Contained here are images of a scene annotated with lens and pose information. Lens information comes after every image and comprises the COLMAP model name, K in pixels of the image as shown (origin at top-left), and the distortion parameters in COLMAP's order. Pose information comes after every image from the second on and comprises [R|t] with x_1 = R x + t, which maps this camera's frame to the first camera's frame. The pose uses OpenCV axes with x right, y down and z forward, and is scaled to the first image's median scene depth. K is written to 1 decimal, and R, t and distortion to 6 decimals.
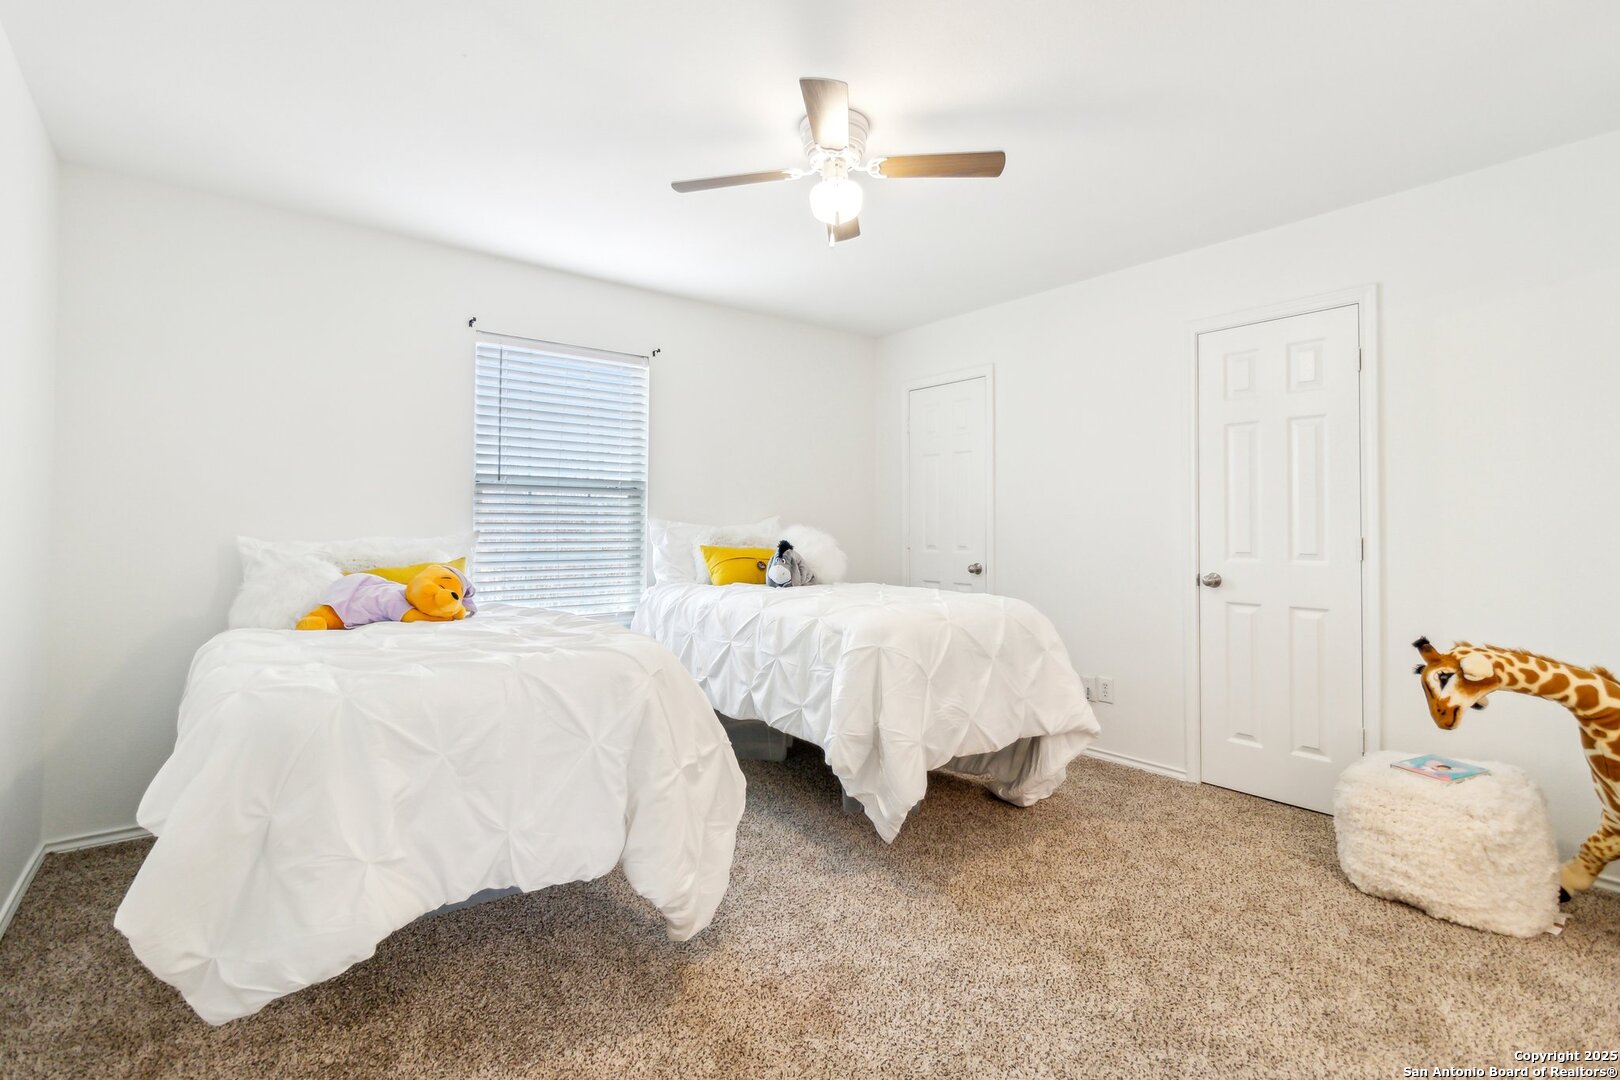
lens RADIAL K [[758.6, 0, 807.3], [0, 758.6, 519.1], [0, 0, 1]] dist [0.004000, -0.000283]
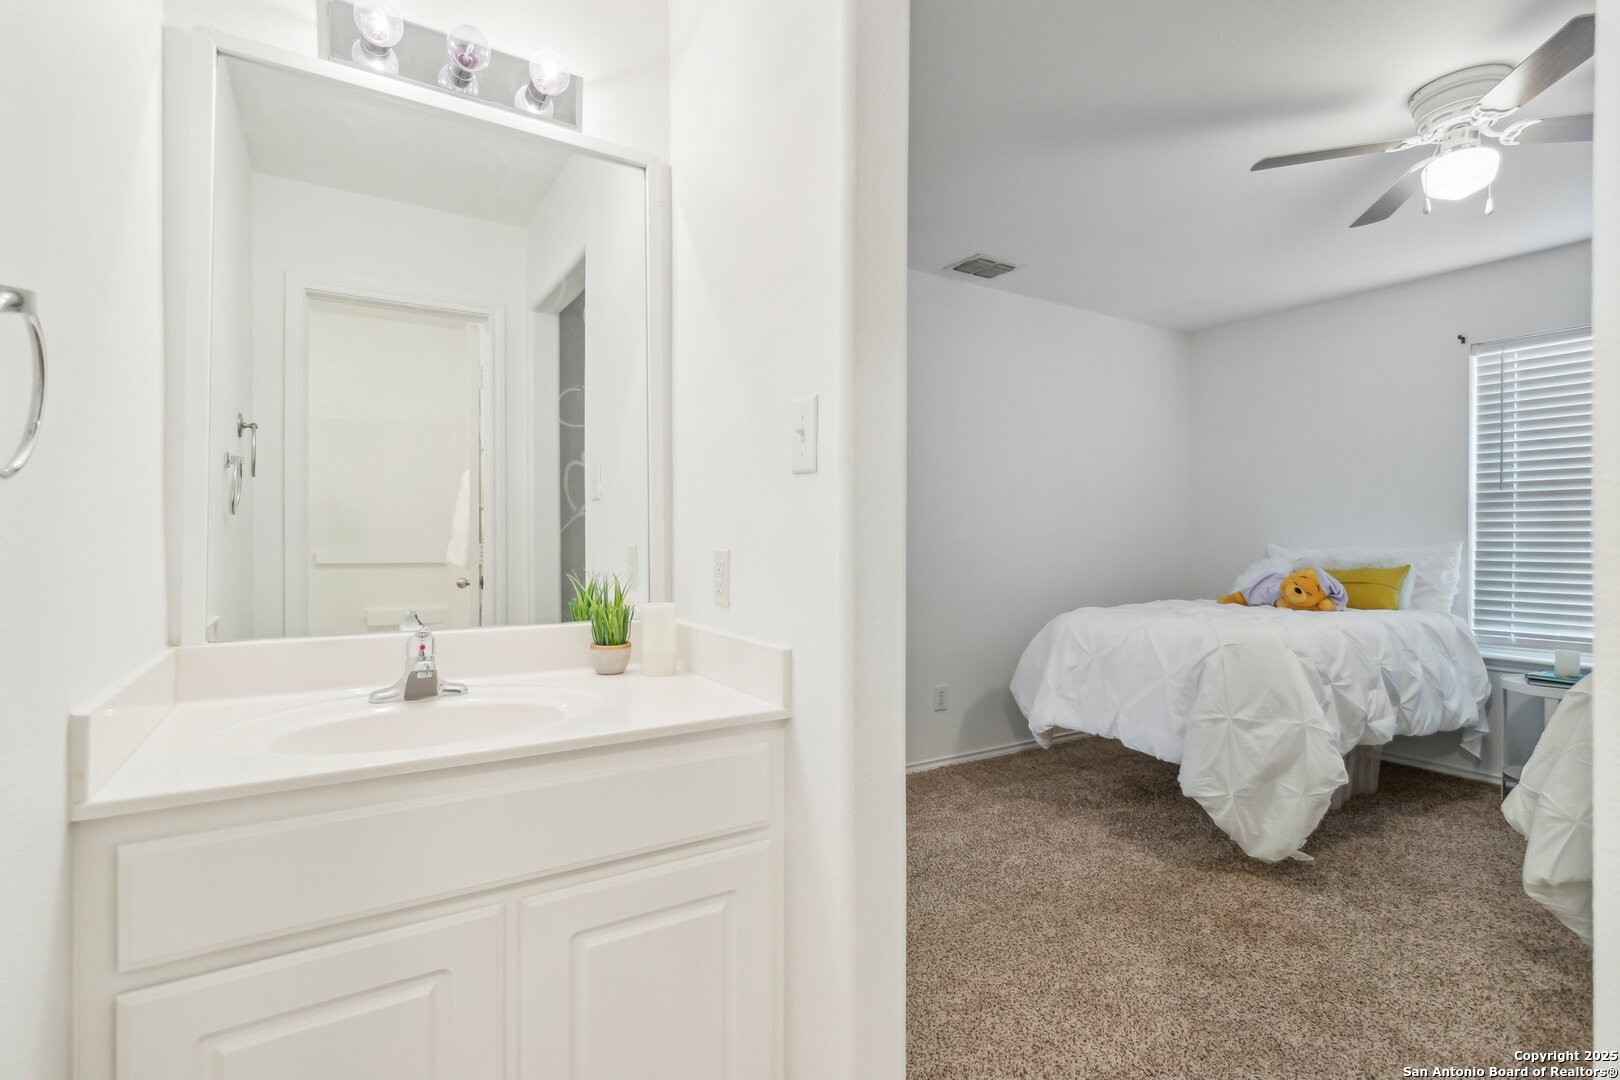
lens RADIAL K [[758.6, 0, 807.3], [0, 758.6, 519.1], [0, 0, 1]] dist [0.004000, -0.000283]
pose [[-0.087416, -0.015965, -0.996044, 1.435395], [0.010360, 0.999803, -0.016934, -0.013061], [0.996118, -0.011800, -0.087234, 0.417161]]
